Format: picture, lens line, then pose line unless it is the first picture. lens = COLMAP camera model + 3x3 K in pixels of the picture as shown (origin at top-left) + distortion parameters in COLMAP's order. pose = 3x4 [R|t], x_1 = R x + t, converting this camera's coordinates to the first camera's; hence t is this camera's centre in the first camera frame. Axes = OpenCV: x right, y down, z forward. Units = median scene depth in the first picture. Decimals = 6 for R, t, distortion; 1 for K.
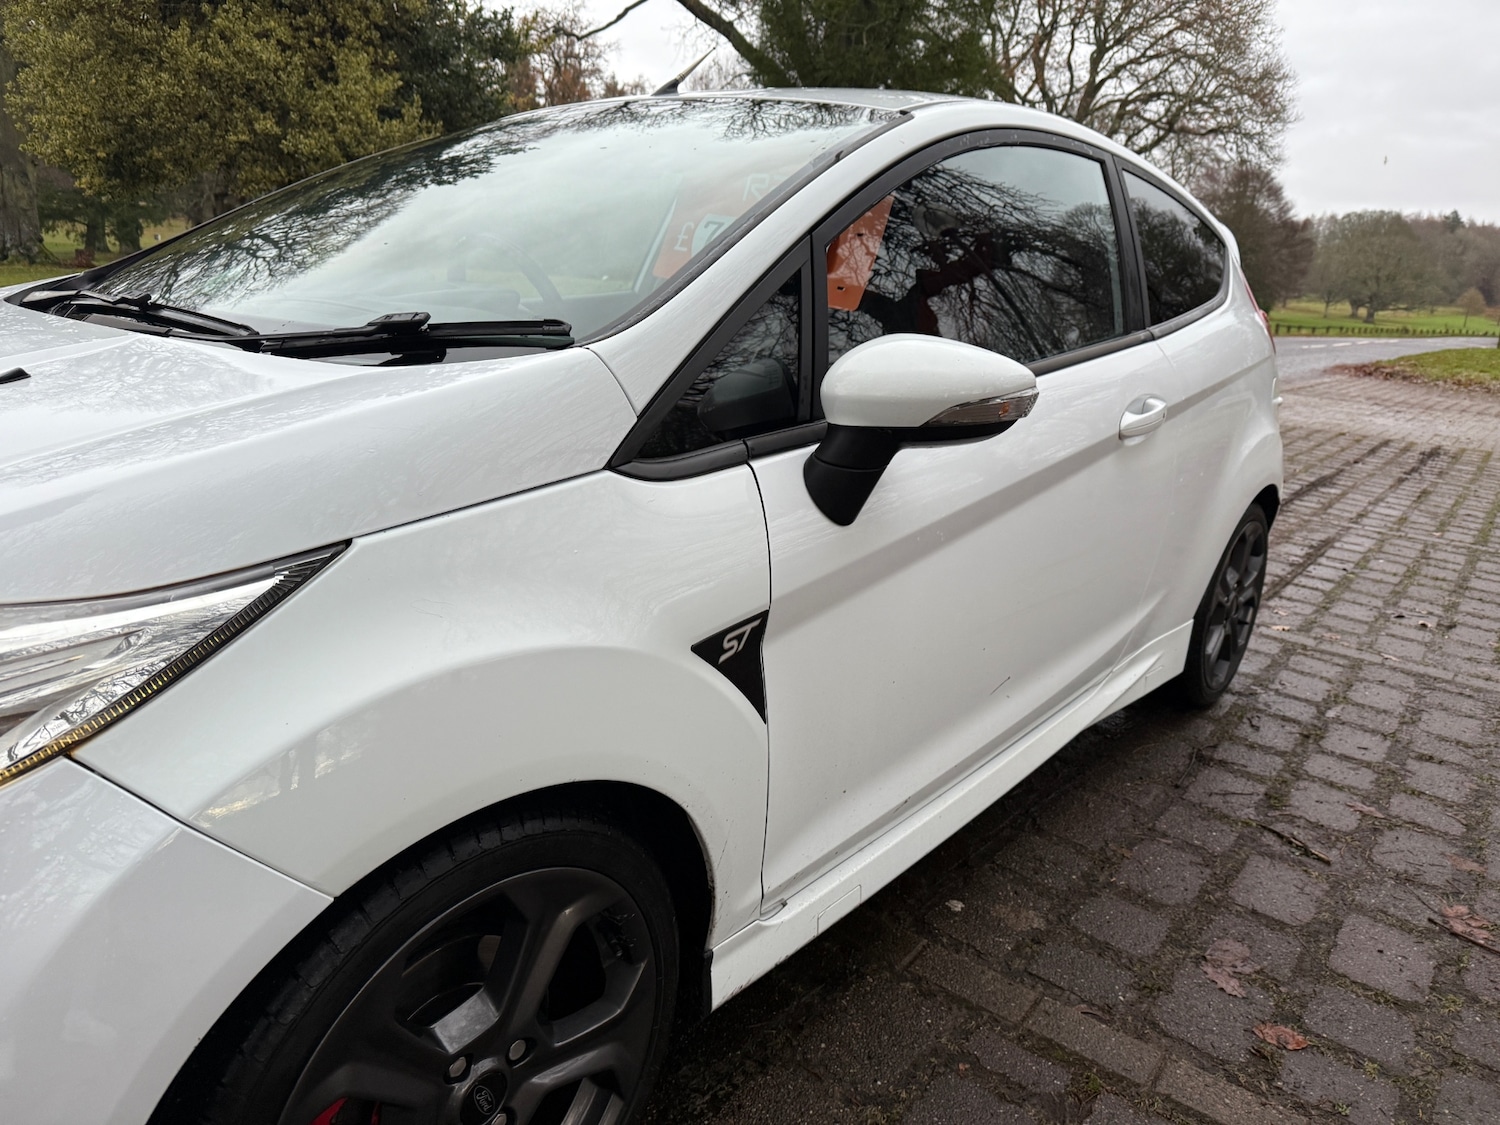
lens RADIAL K [[1069.7, 0, 754.4], [0, 1069.7, 563.5], [0, 0, 1]] dist [0.018524, -0.026018]
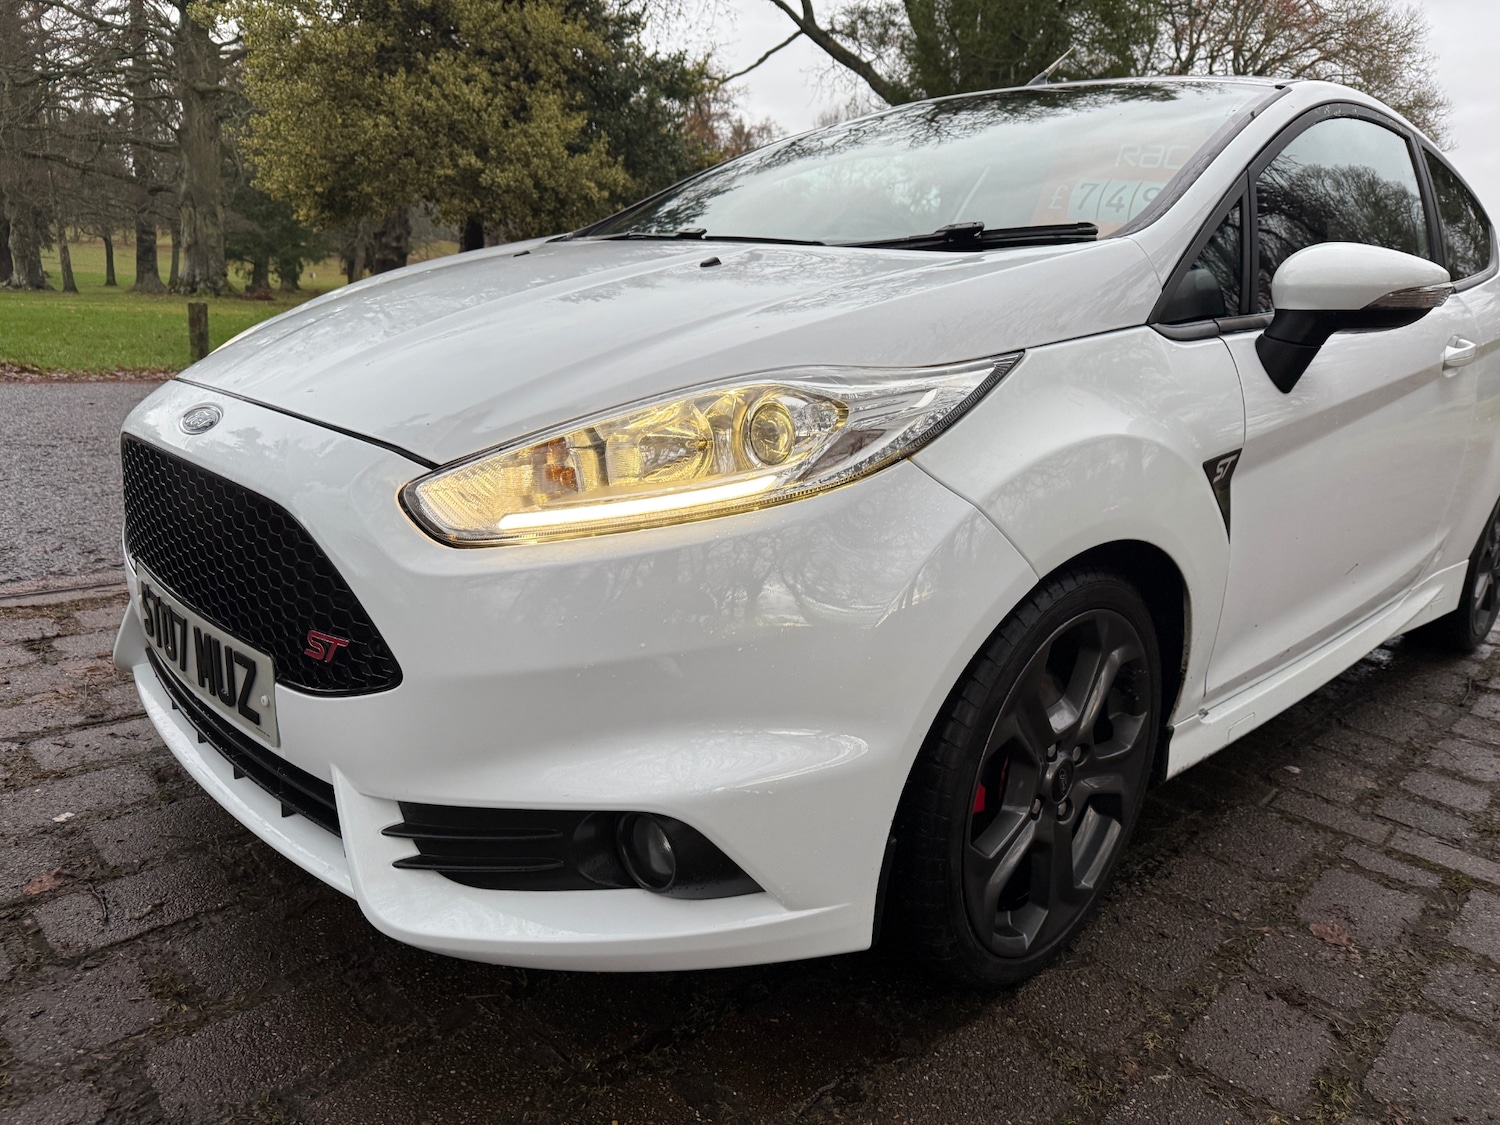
lens RADIAL K [[1069.7, 0, 749.1], [0, 1069.7, 554.5], [0, 0, 1]] dist [0.018524, -0.026018]
pose [[0.994179, 0.023390, -0.105172, -0.187310], [-0.027637, 0.998853, -0.039106, 0.102024], [0.104136, 0.041785, 0.993685, -0.144746]]
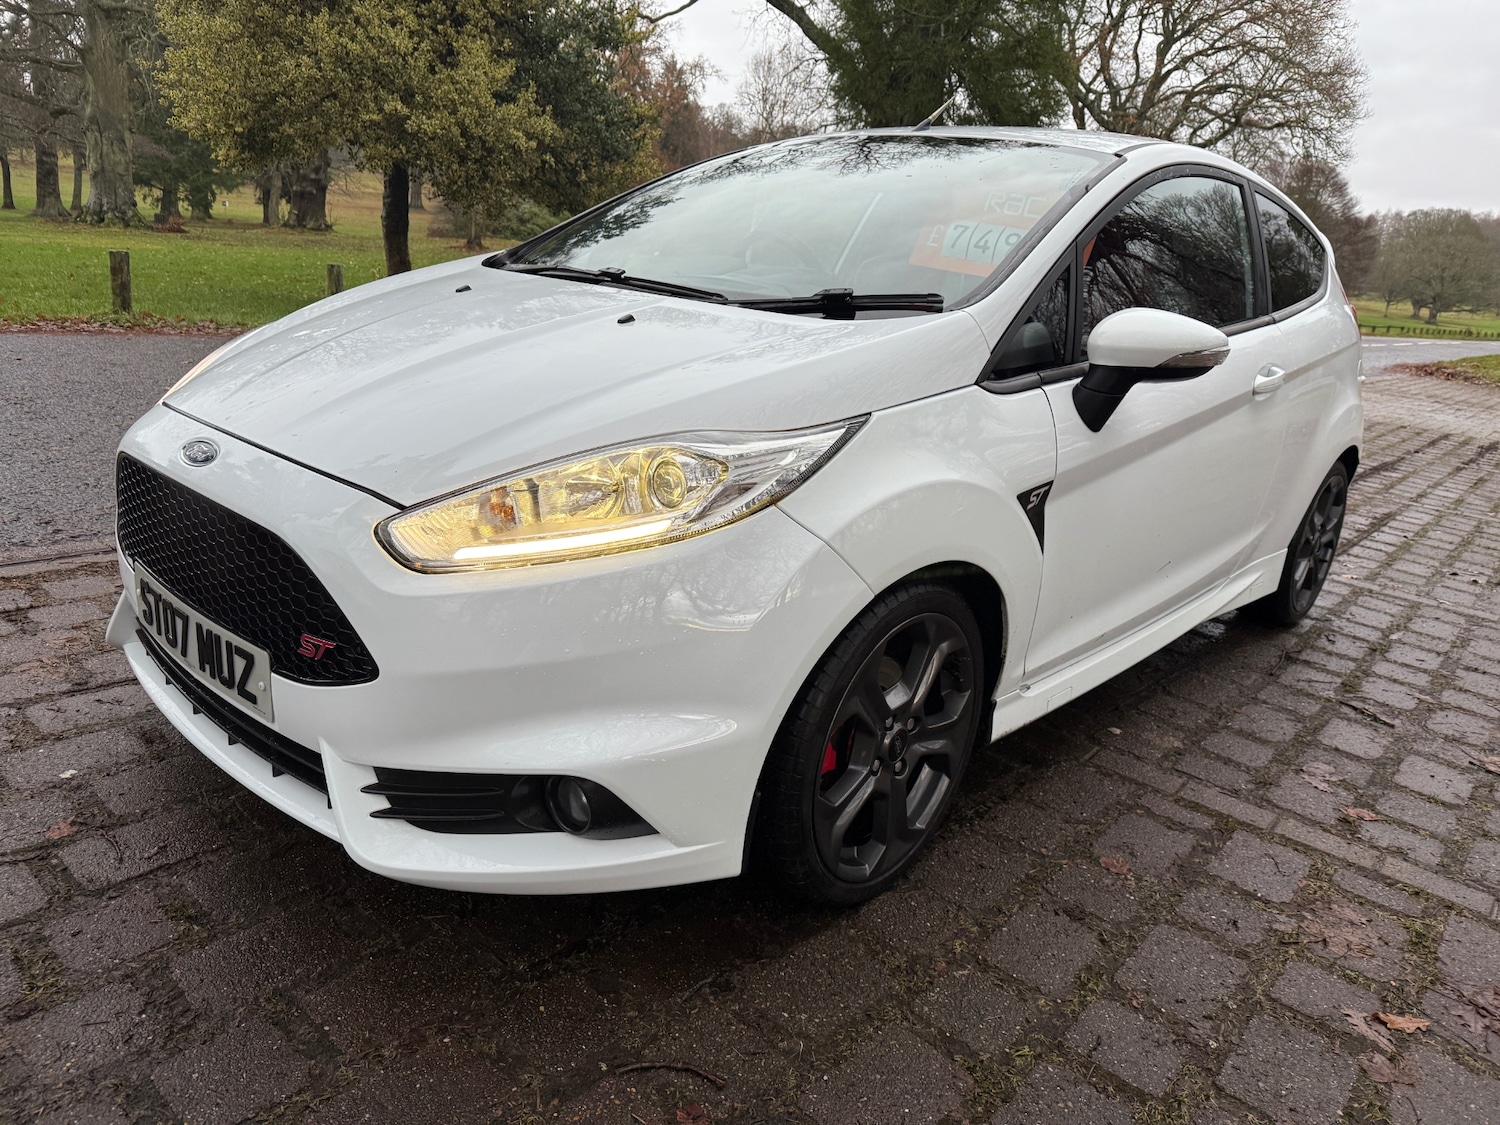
lens RADIAL K [[1069.7, 0, 741.6], [0, 1069.7, 556.2], [0, 0, 1]] dist [0.018524, -0.026018]
pose [[0.998246, 0.040628, -0.043072, -0.162688], [-0.040186, 0.999131, 0.011081, 0.067922], [0.043485, -0.009330, 0.999011, -0.264017]]
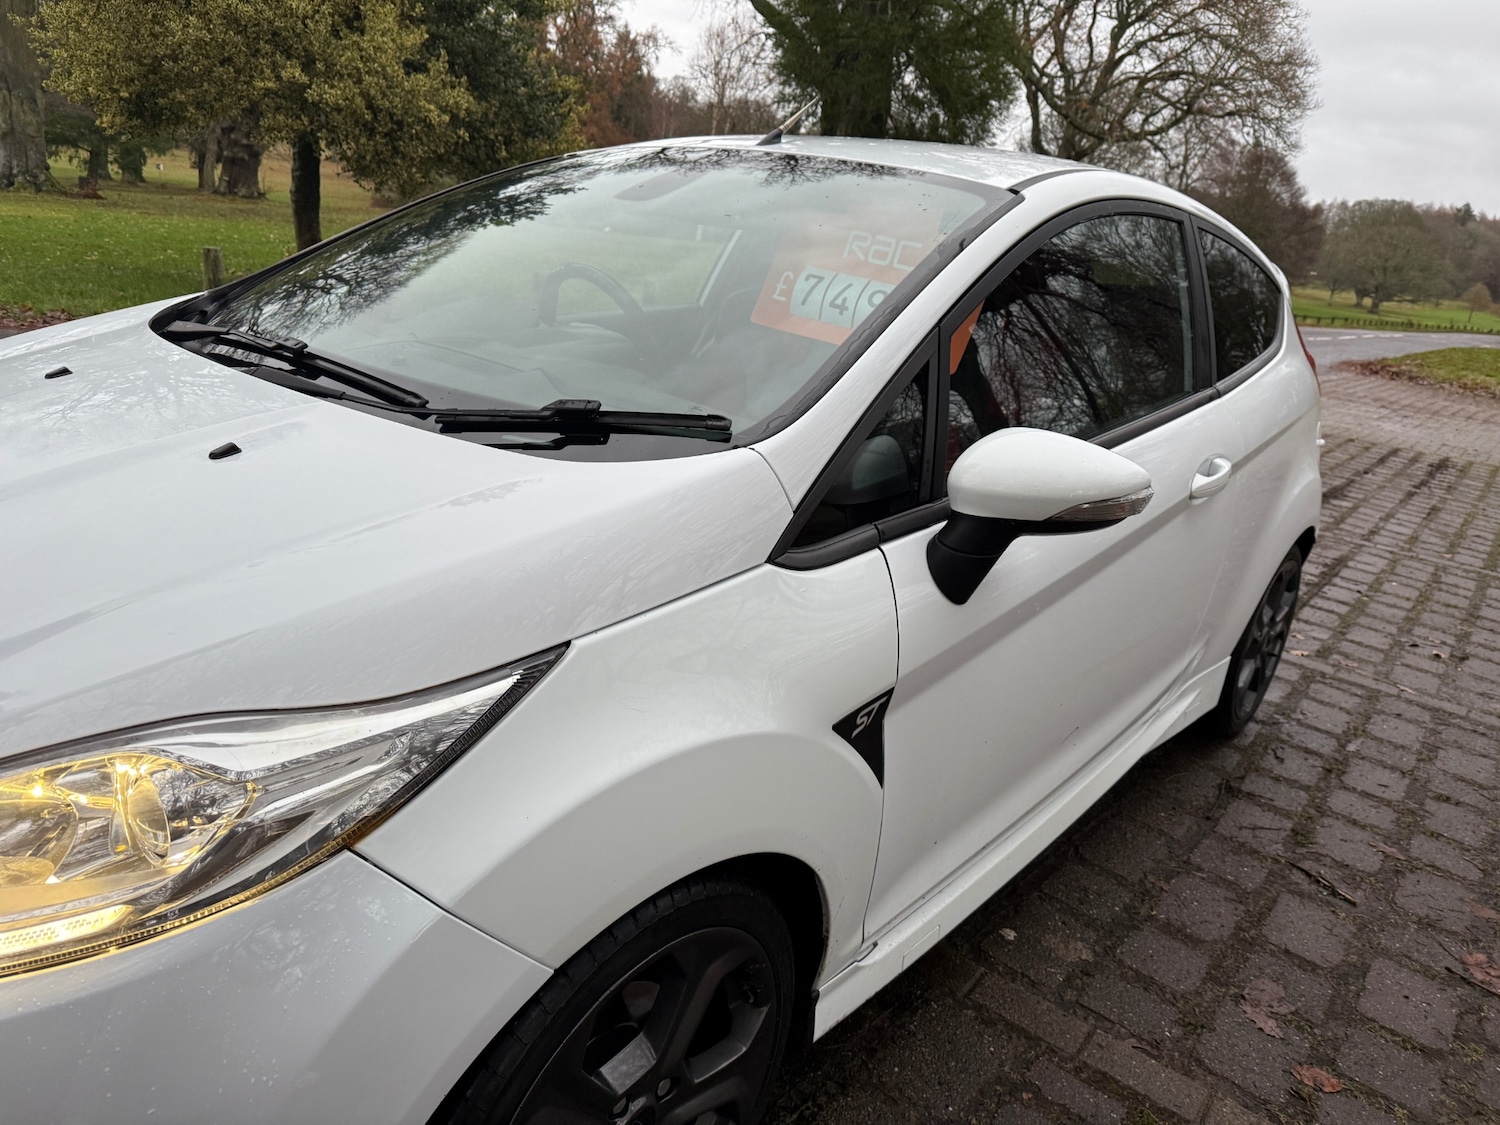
lens RADIAL K [[1069.7, 0, 740.9], [0, 1069.7, 554.1], [0, 0, 1]] dist [0.018524, -0.026018]
pose [[0.998764, 0.049713, 0.000153, -0.064423], [-0.049697, 0.998354, 0.028622, -0.049355], [0.001270, -0.028594, 0.999590, -0.033591]]
